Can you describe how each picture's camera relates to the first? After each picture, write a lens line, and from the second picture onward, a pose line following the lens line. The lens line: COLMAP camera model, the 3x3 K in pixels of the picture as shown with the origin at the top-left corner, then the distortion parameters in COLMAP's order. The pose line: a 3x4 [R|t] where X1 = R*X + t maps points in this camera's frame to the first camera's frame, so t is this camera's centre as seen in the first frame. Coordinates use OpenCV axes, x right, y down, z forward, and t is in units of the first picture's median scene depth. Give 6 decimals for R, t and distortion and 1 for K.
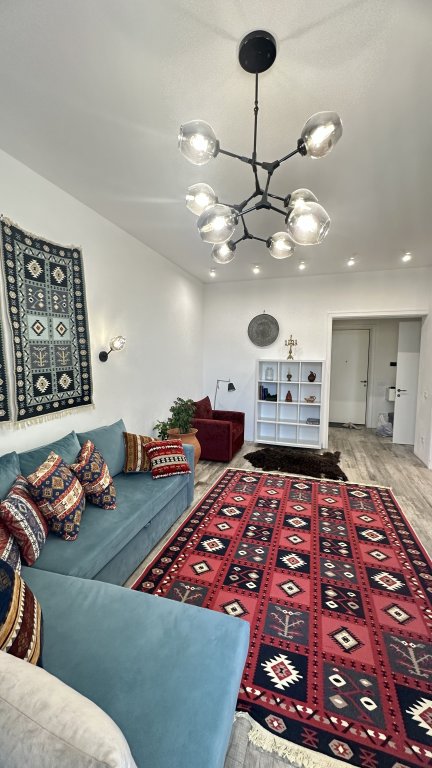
lens RADIAL K [[305.9, 0, 209.5], [0, 305.9, 378.1], [0, 0, 1]] dist [0.005199, -0.002471]
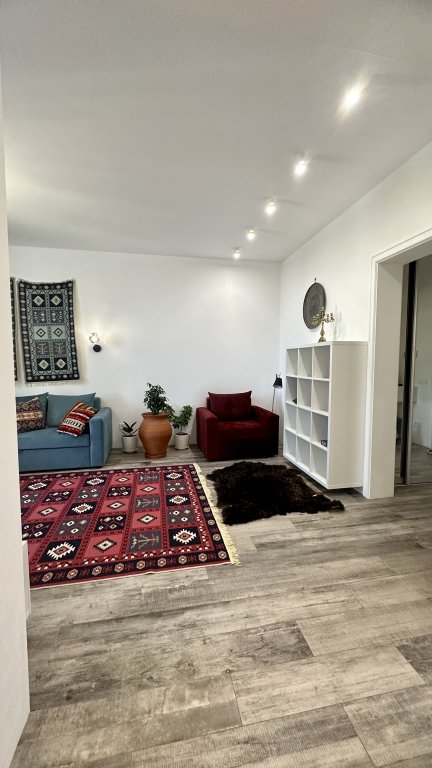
lens RADIAL K [[305.9, 0, 224.7], [0, 305.9, 380.5], [0, 0, 1]] dist [0.005199, -0.002471]
pose [[0.499867, 0.037643, -0.865283, 1.371814], [-0.046927, 0.998765, 0.016340, 0.031983], [0.864830, 0.032437, 0.501016, 0.917578]]
